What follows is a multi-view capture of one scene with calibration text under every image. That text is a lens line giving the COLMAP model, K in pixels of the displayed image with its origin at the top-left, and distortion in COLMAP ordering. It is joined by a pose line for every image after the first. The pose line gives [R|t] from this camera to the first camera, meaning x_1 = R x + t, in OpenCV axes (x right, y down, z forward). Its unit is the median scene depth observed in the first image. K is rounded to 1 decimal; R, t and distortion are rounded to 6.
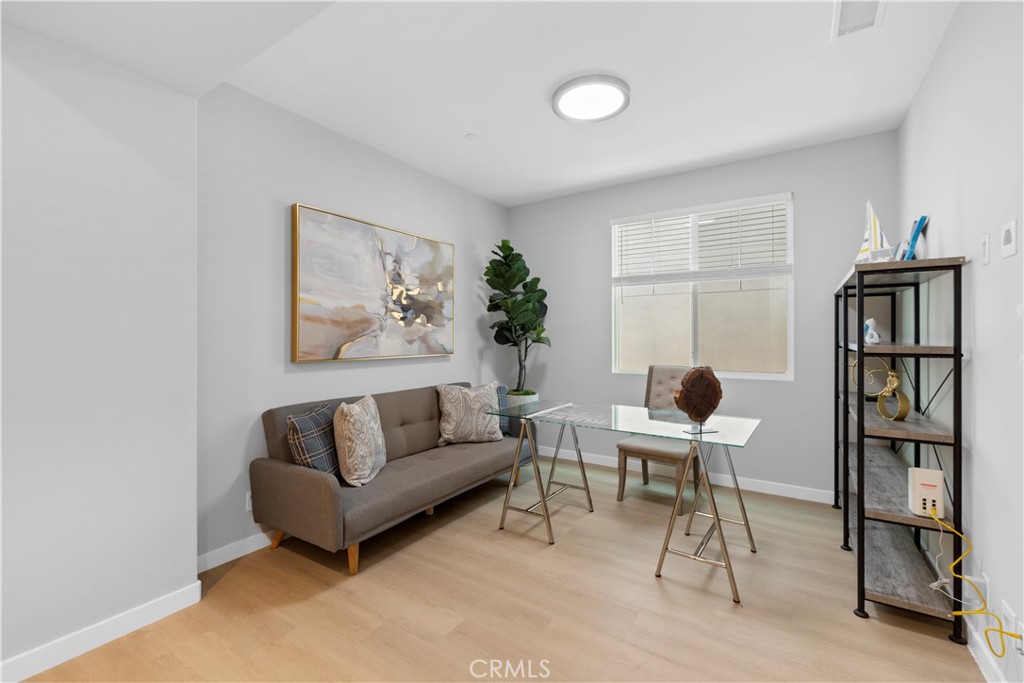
lens RADIAL K [[435.4, 0, 512.0], [0, 435.4, 341.5], [0, 0, 1]] dist [-0.000340, -0.000159]
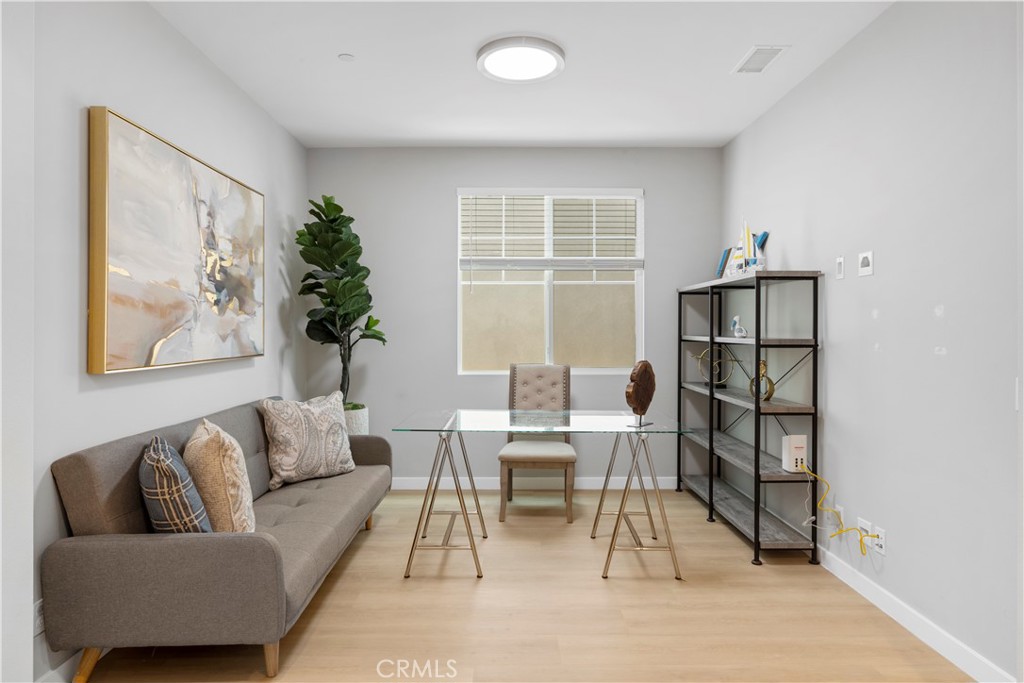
lens RADIAL K [[601.6, 0, 512.0], [0, 601.6, 341.5], [0, 0, 1]] dist [-0.001868, -0.000689]
pose [[0.829740, -0.007643, 0.558097, -0.420203], [0.003929, 0.999961, 0.007852, 0.000753], [-0.558136, -0.004323, 0.829738, 0.002993]]
